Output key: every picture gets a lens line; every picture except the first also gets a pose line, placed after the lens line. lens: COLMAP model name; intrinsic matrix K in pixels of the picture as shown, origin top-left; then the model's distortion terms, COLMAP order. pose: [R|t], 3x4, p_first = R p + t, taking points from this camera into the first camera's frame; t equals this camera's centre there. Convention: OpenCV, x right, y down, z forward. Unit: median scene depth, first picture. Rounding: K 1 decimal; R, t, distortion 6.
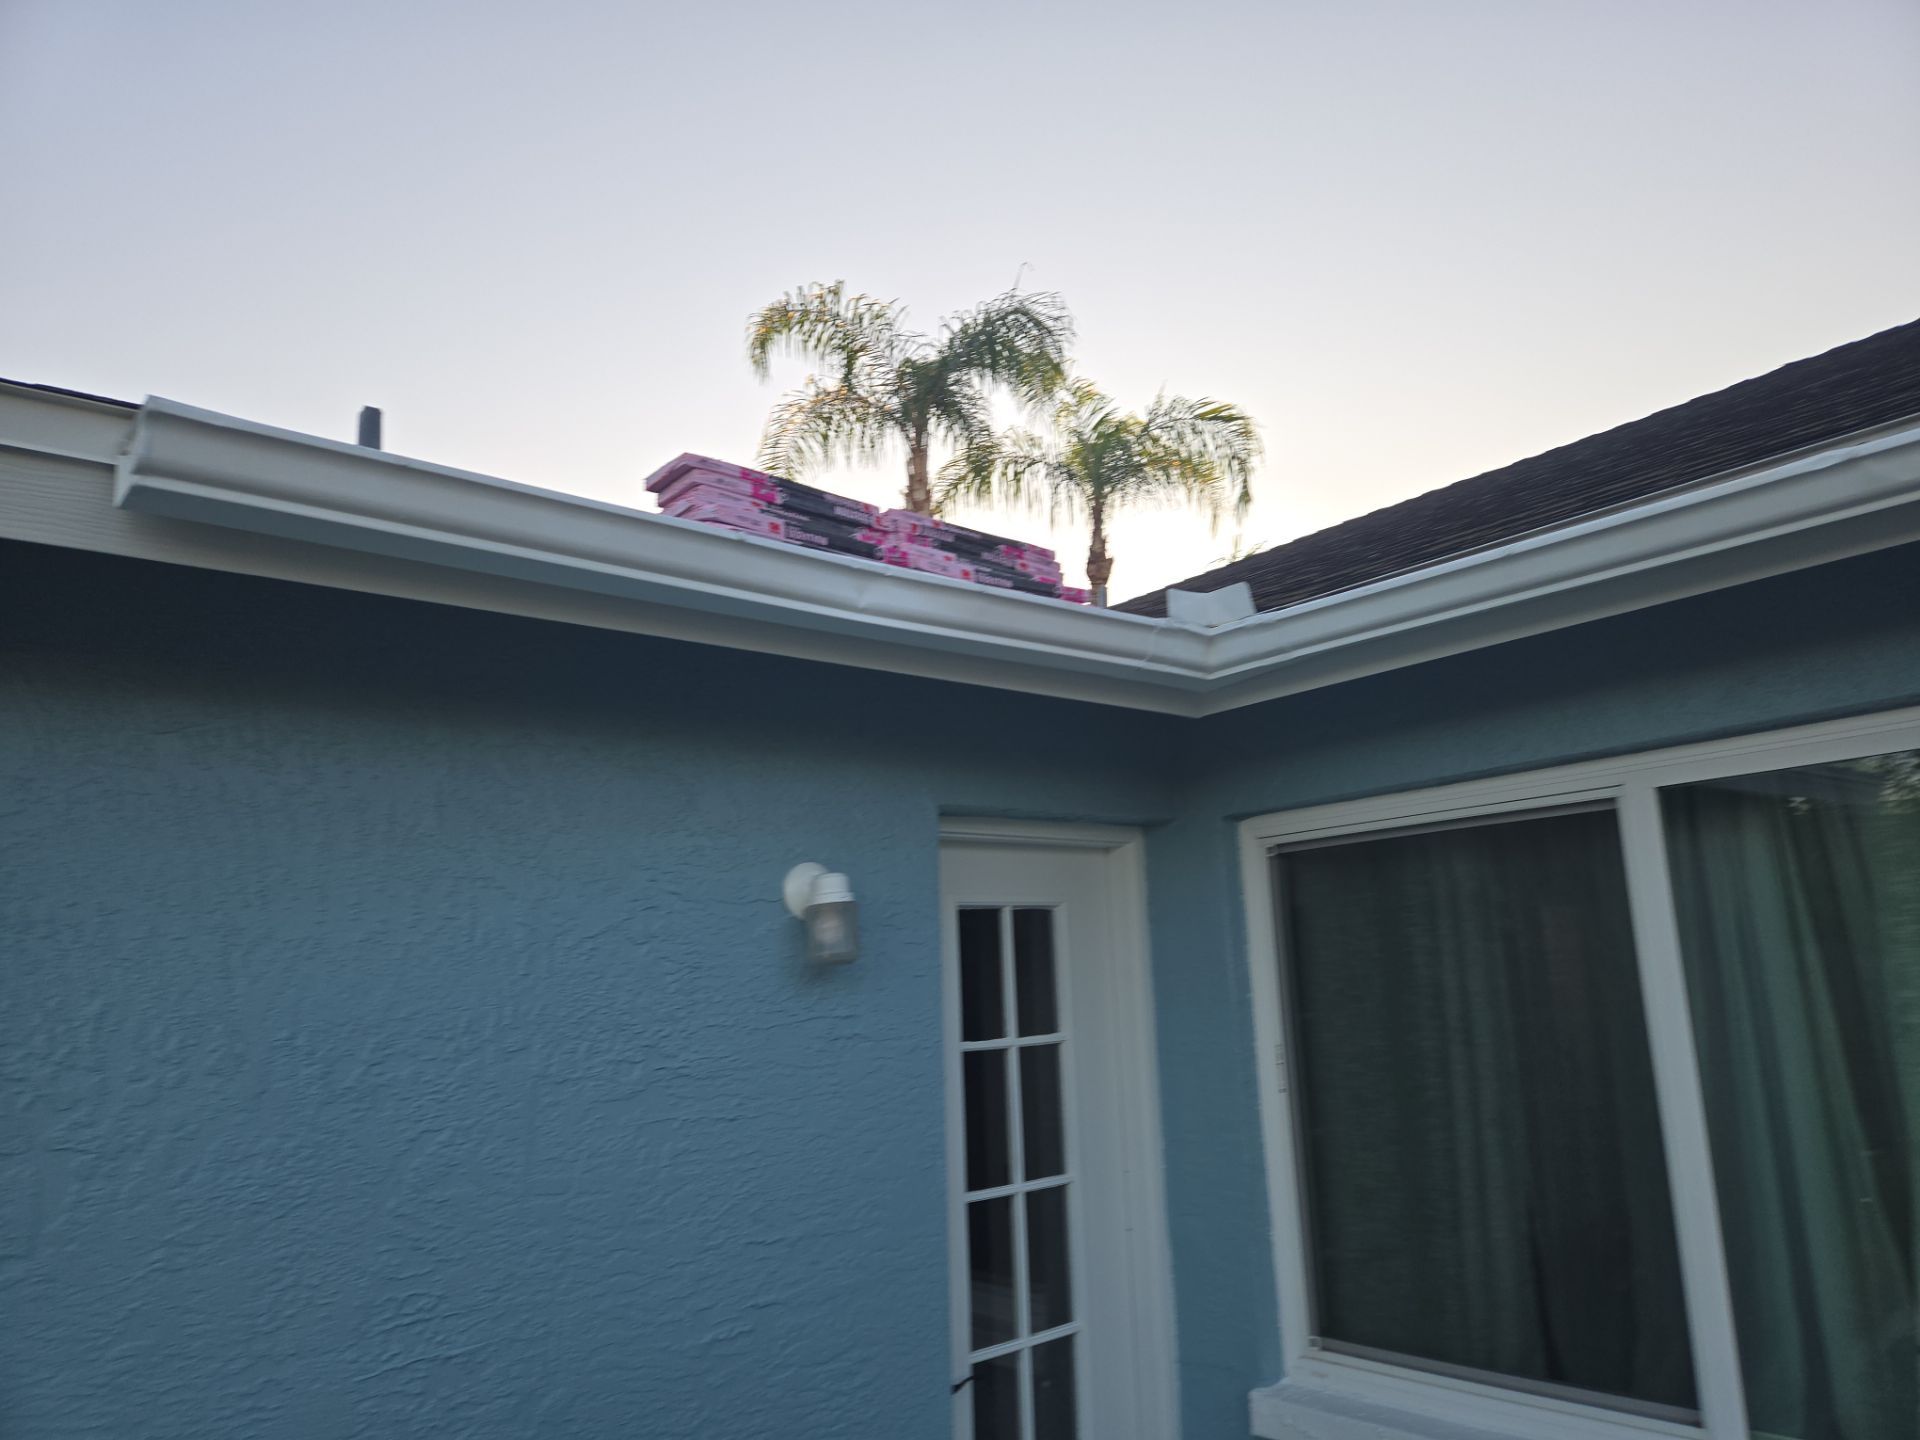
lens RADIAL K [[1249.0, 0, 957.6], [0, 1249.0, 771.8], [0, 0, 1]] dist [0.074327, -0.069970]
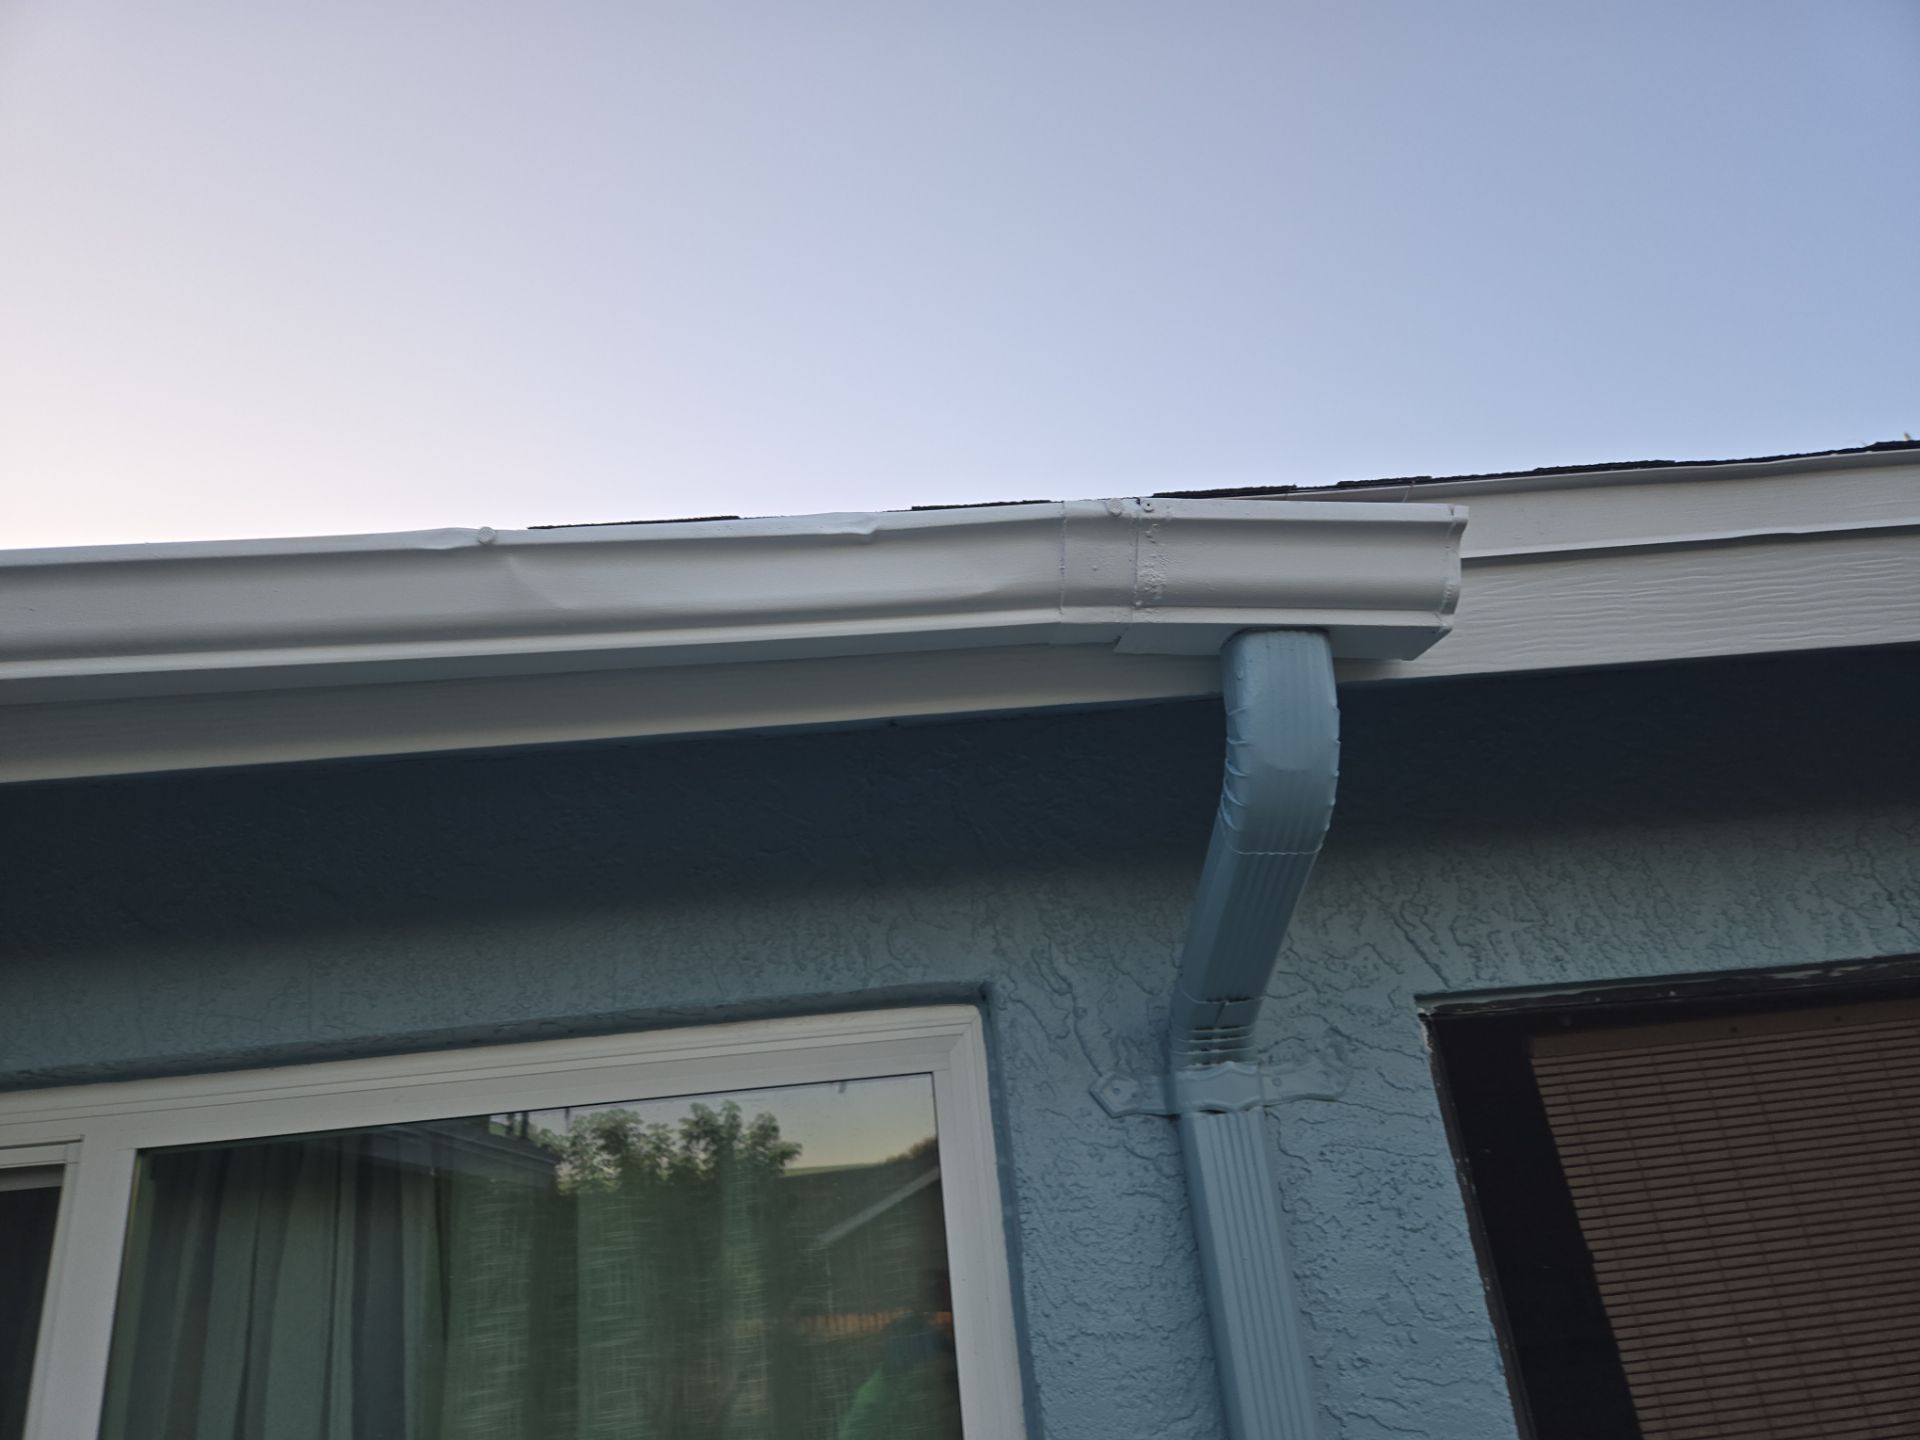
lens RADIAL K [[1253.5, 0, 960.9], [0, 1253.5, 727.5], [0, 0, 1]] dist [0.075425, -0.071006]
pose [[0.613098, 0.305476, 0.728557, 0.127679], [-0.070414, 0.939676, -0.334741, 0.000370], [-0.786863, 0.153928, 0.597623, 0.148425]]
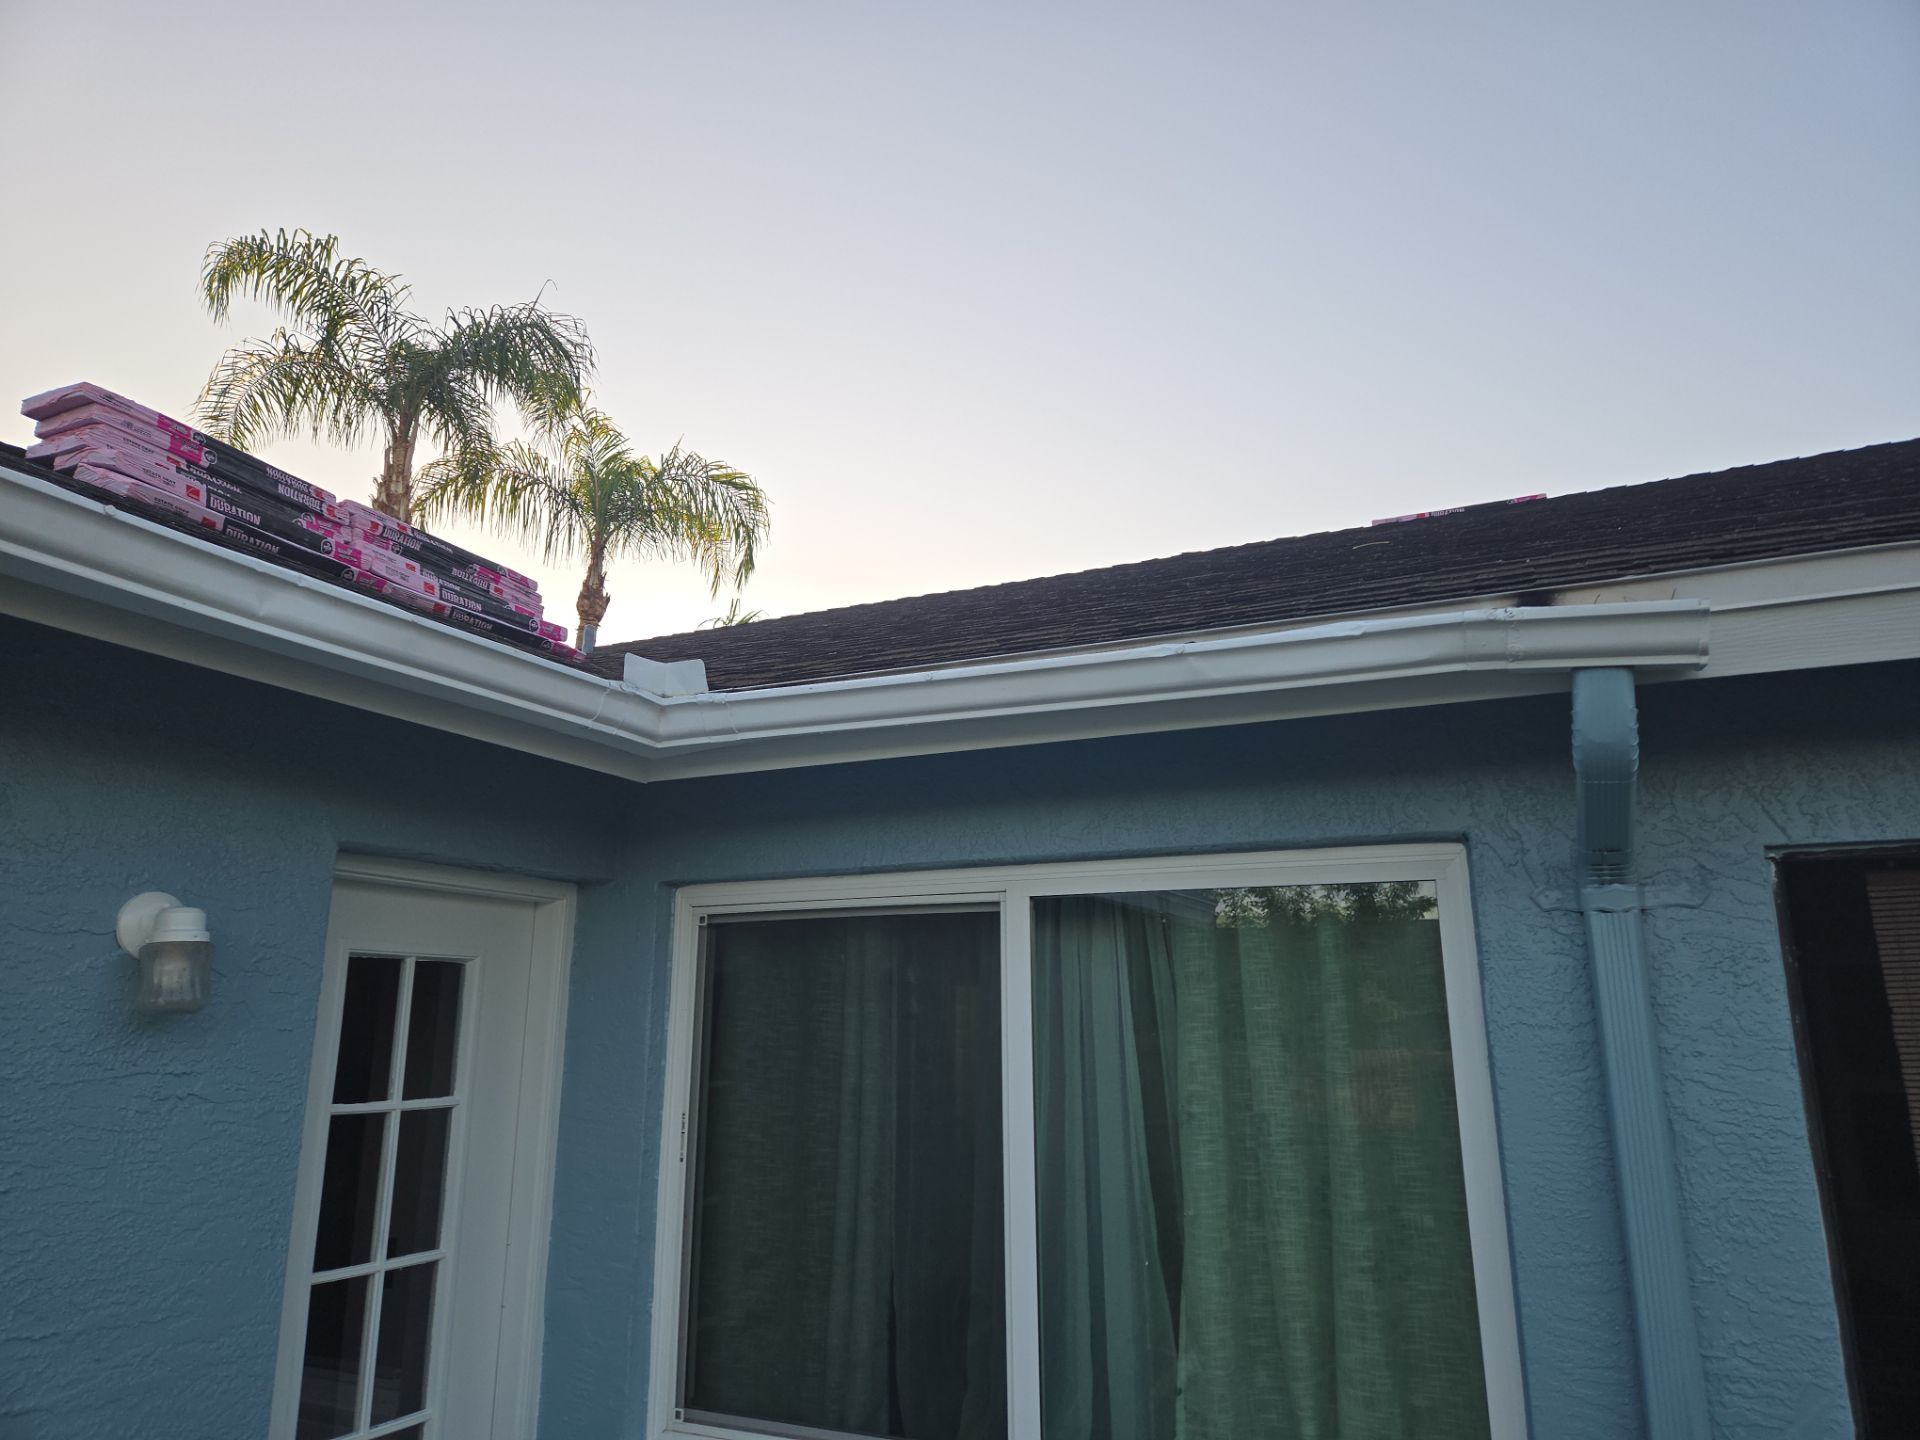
lens RADIAL K [[1249.0, 0, 957.6], [0, 1249.0, 771.8], [0, 0, 1]] dist [0.074327, -0.069970]
pose [[0.908250, 0.135581, 0.395853, 0.009983], [-0.118103, 0.990648, -0.068325, -0.006029], [-0.401415, 0.015304, 0.915769, -0.007578]]
